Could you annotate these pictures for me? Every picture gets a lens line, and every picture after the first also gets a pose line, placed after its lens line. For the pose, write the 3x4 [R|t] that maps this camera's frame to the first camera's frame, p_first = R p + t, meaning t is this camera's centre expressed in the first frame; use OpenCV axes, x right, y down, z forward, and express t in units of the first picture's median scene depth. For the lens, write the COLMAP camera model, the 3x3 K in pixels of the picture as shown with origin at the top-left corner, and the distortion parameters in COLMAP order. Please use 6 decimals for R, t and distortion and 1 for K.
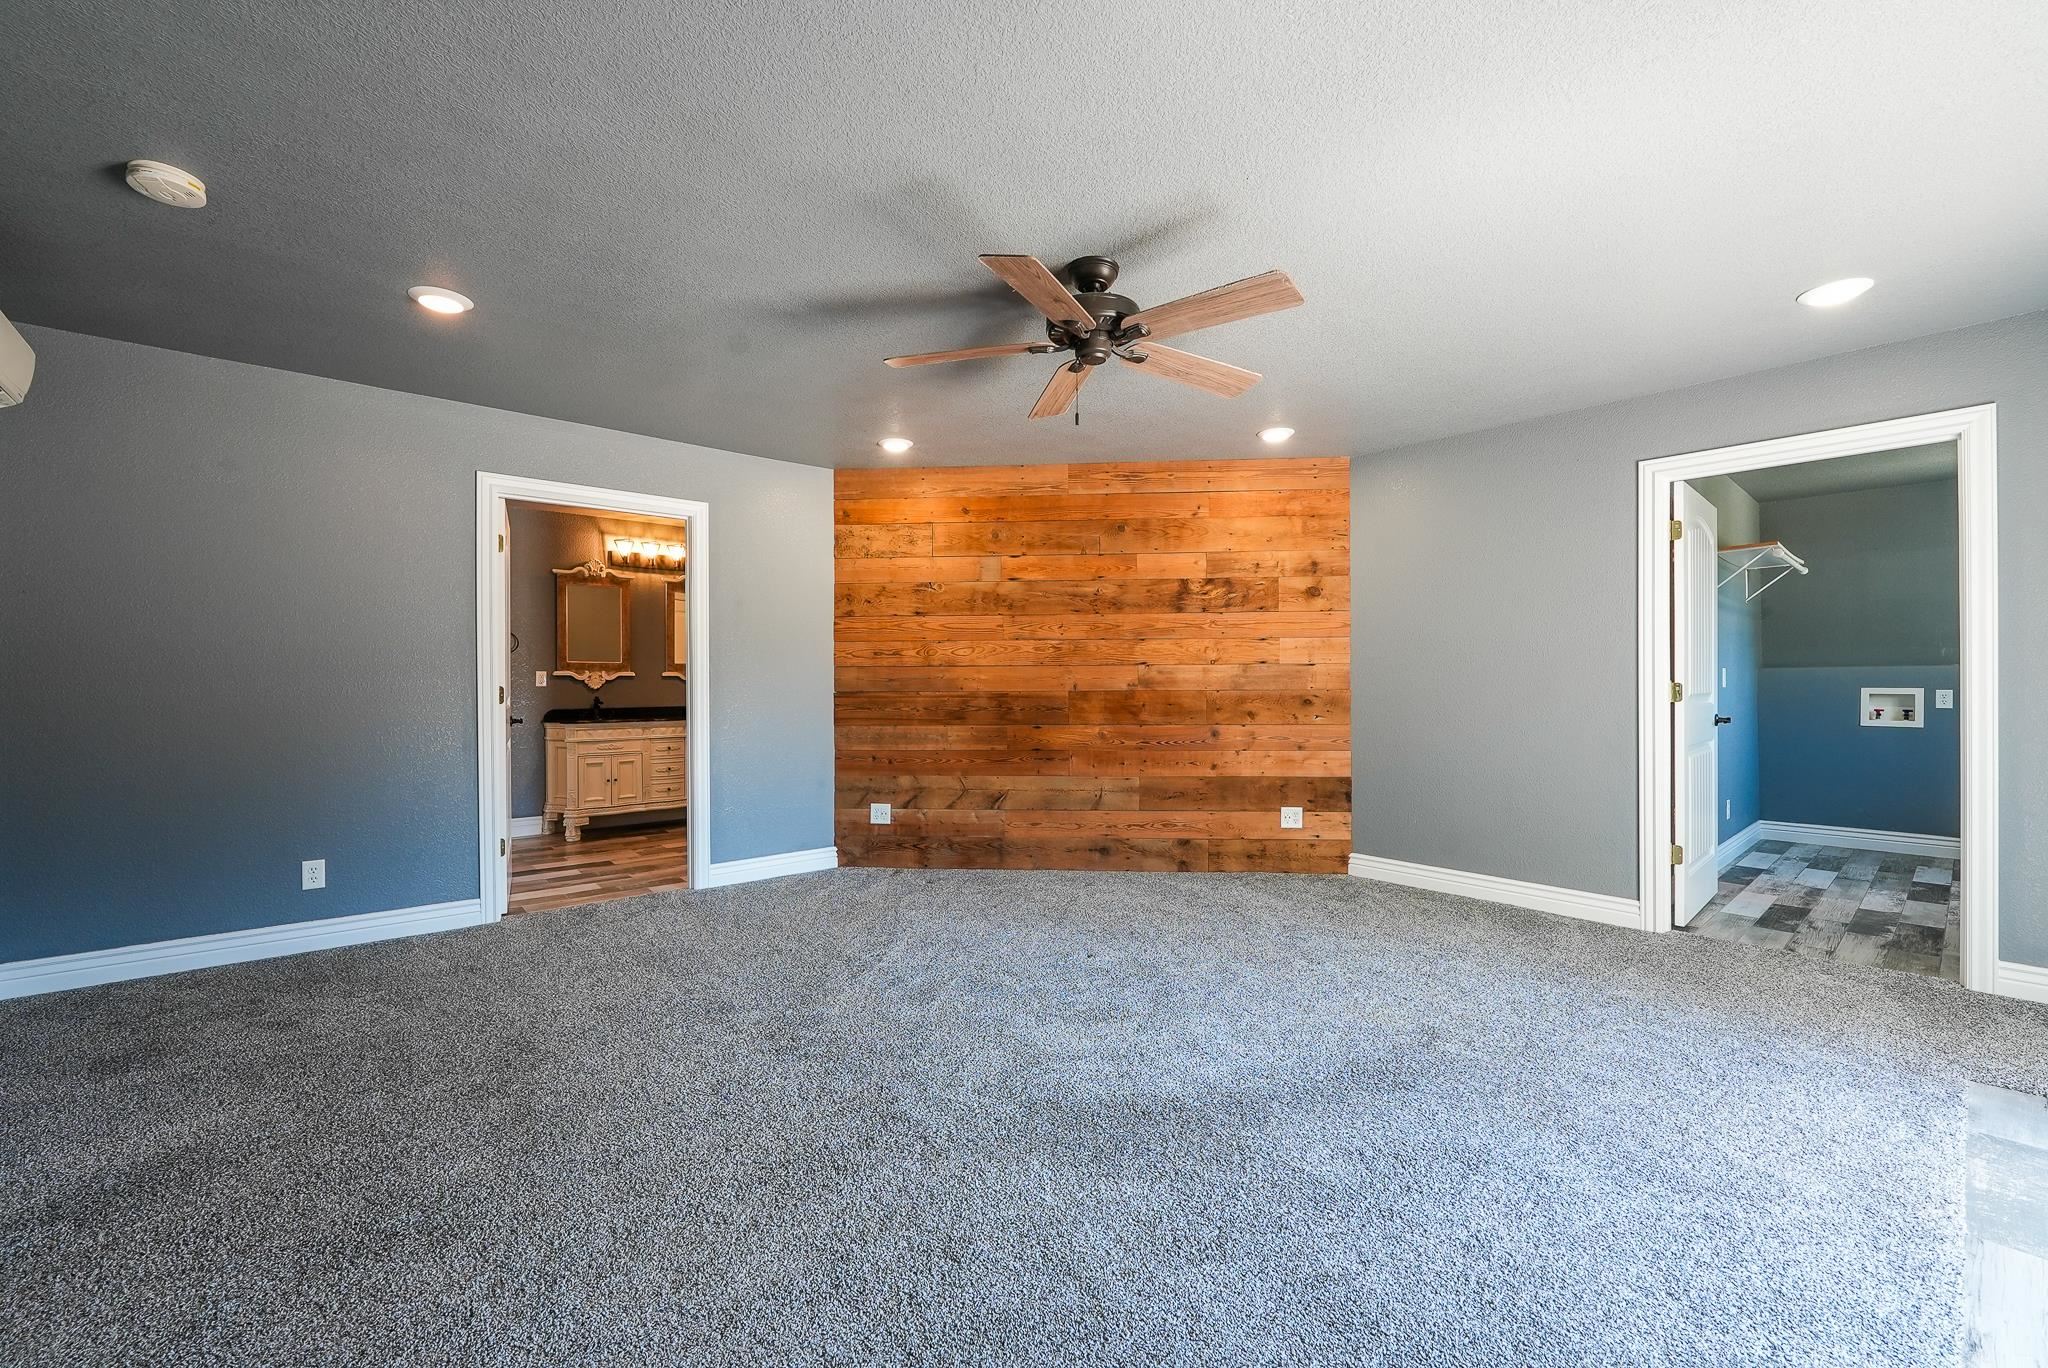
lens RADIAL K [[830.4, 0, 1024.6], [0, 830.4, 680.4], [0, 0, 1]] dist [-0.001572, -0.000728]
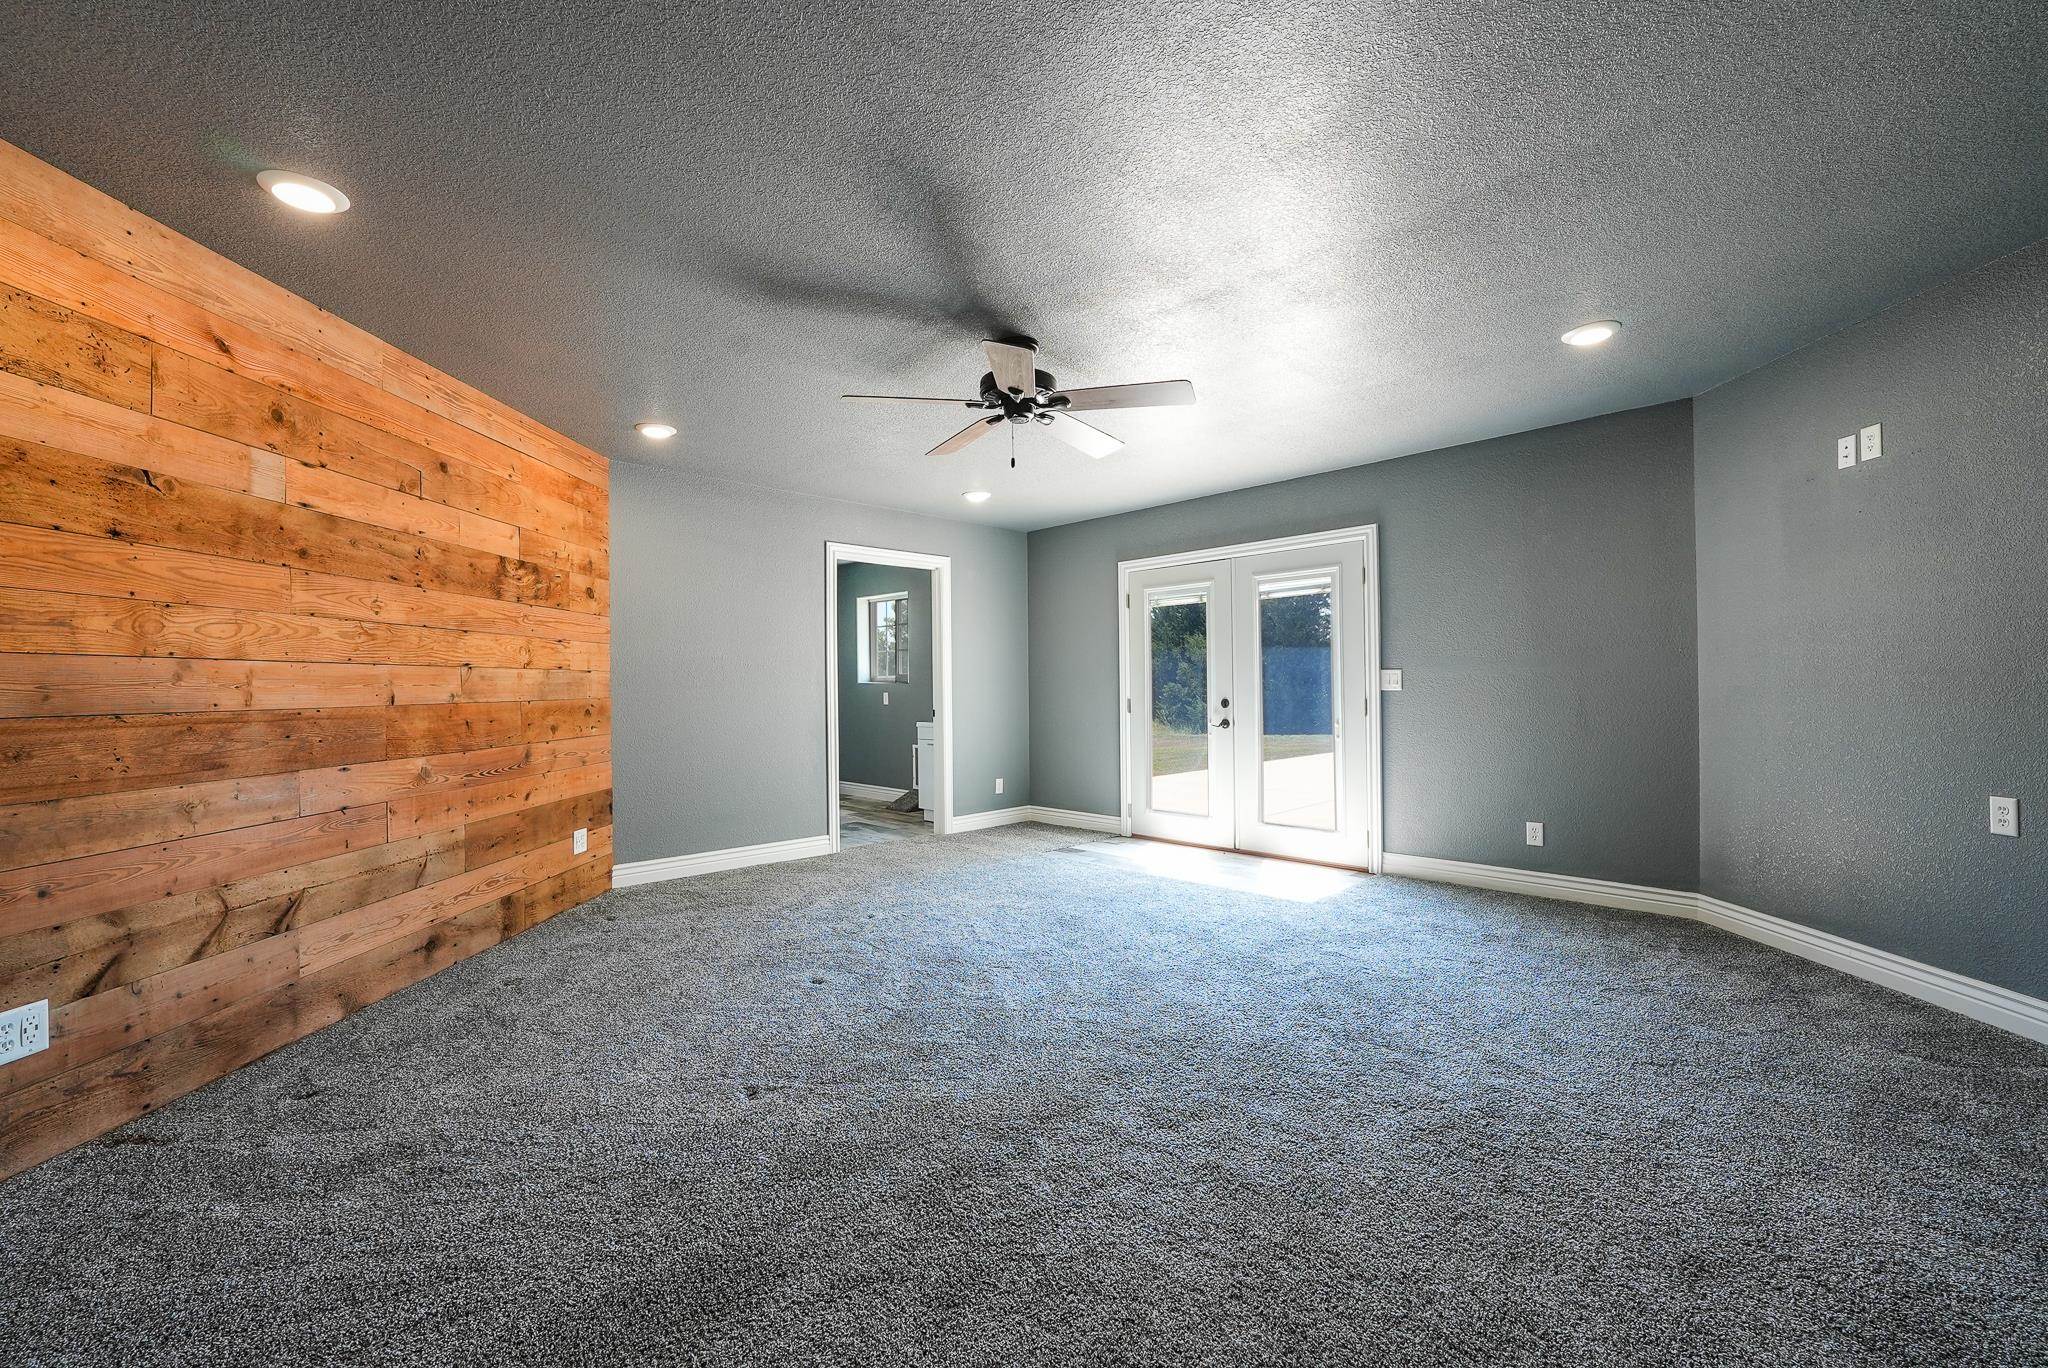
lens RADIAL K [[830.4, 0, 1027.5], [0, 830.4, 684.8], [0, 0, 1]] dist [-0.001572, -0.000728]
pose [[-0.063484, 0.005165, 0.997969, -0.603014], [0.010105, 0.999939, -0.004533, 0.004714], [-0.997932, 0.009797, -0.063532, 0.567856]]
